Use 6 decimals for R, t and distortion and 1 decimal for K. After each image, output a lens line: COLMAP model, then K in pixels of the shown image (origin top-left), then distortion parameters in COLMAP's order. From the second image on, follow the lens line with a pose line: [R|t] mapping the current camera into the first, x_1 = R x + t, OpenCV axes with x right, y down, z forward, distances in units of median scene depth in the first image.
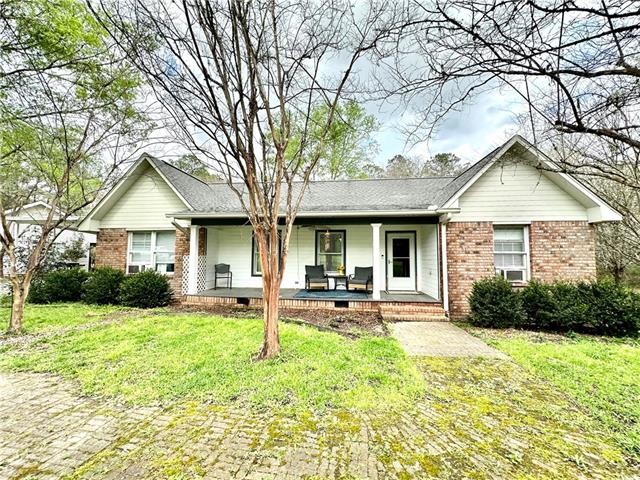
lens RADIAL K [[259.1, 0, 323.4], [0, 259.1, 239.2], [0, 0, 1]] dist [-0.002480, 0.000476]
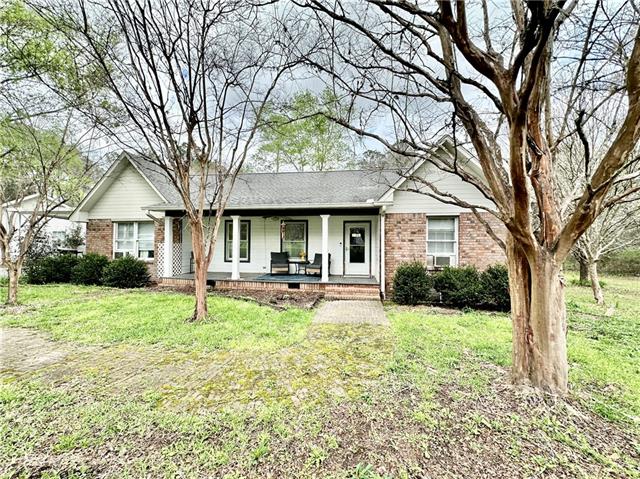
lens RADIAL K [[259.1, 0, 316.7], [0, 259.1, 240.0], [0, 0, 1]] dist [-0.002480, 0.000476]
pose [[0.999686, -0.000494, -0.025044, 0.197223], [0.001783, 0.998672, 0.051490, -0.010041], [0.024985, -0.051519, 0.998359, -0.128115]]
